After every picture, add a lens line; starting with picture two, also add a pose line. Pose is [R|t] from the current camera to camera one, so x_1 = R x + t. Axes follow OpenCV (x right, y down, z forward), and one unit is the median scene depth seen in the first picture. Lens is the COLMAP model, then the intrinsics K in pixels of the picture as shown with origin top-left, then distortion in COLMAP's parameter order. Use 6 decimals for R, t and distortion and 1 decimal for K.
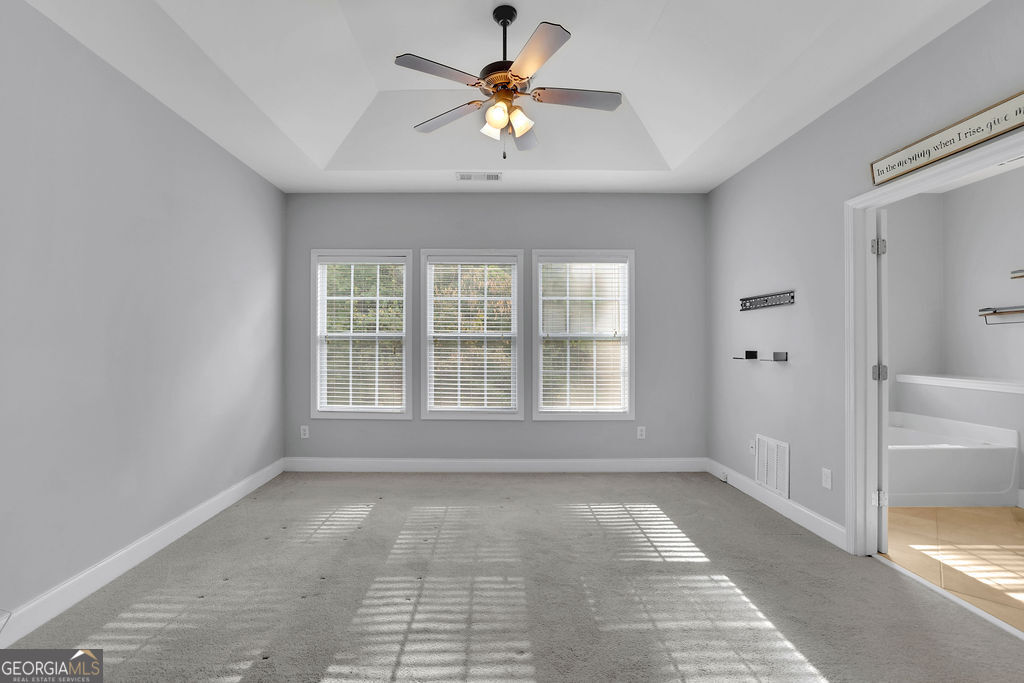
lens RADIAL K [[450.5, 0, 492.7], [0, 450.5, 340.4], [0, 0, 1]] dist [-0.020093, 0.003453]
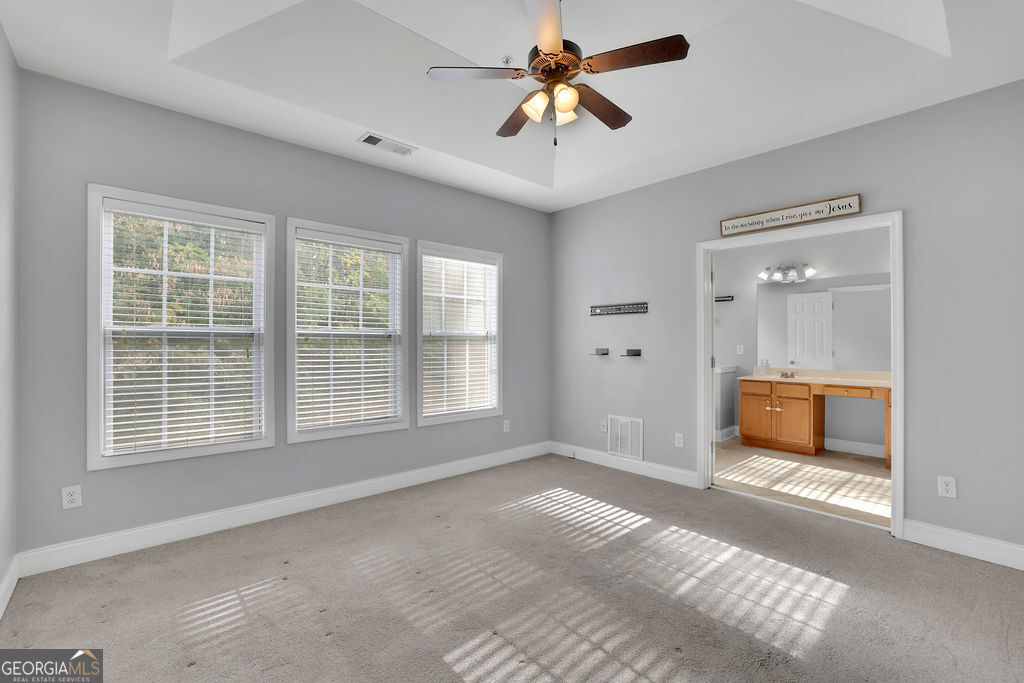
lens RADIAL K [[441.9, 0, 515.6], [0, 441.9, 342.1], [0, 0, 1]] dist [-0.037803, 0.011414]
pose [[0.749923, -0.000636, 0.661525, -0.401710], [-0.005312, 0.999962, 0.006983, -0.001979], [-0.661504, -0.008751, 0.749891, 0.231915]]
